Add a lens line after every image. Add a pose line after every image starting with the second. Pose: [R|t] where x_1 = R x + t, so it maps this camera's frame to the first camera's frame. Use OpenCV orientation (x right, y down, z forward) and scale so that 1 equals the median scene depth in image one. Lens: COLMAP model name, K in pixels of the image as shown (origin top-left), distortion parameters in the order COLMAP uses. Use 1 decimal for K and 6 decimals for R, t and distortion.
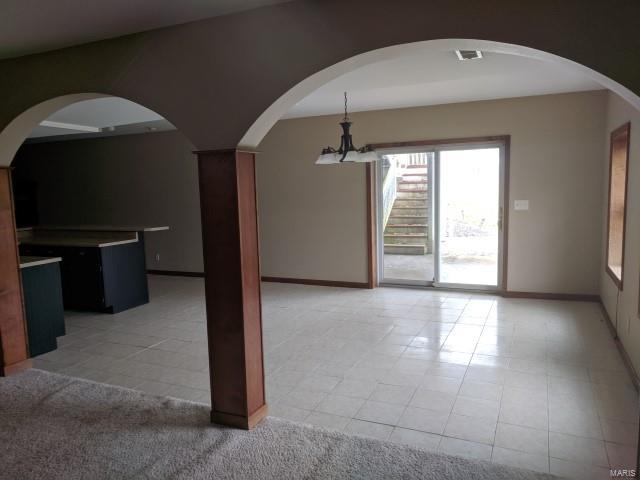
lens RADIAL K [[479.4, 0, 319.1], [0, 479.4, 240.5], [0, 0, 1]] dist [0.007559, 0.013050]
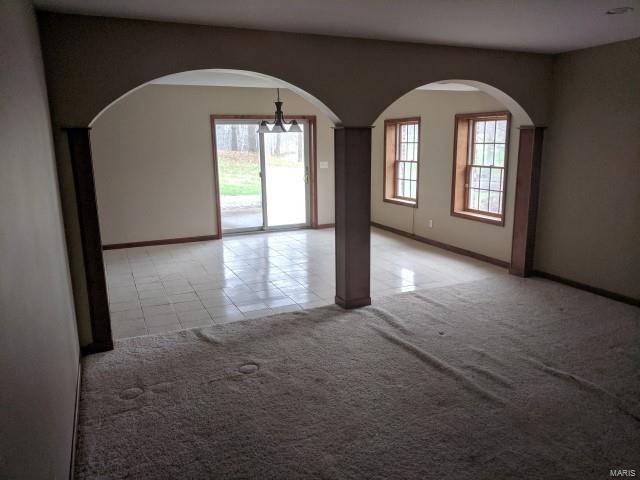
lens RADIAL K [[479.4, 0, 320.0], [0, 479.4, 241.8], [0, 0, 1]] dist [0.007559, 0.013050]
pose [[0.647397, -0.136023, 0.749916, -0.904009], [0.083554, 0.990681, 0.107563, 0.001071], [-0.757559, -0.006978, 0.652729, 0.056496]]
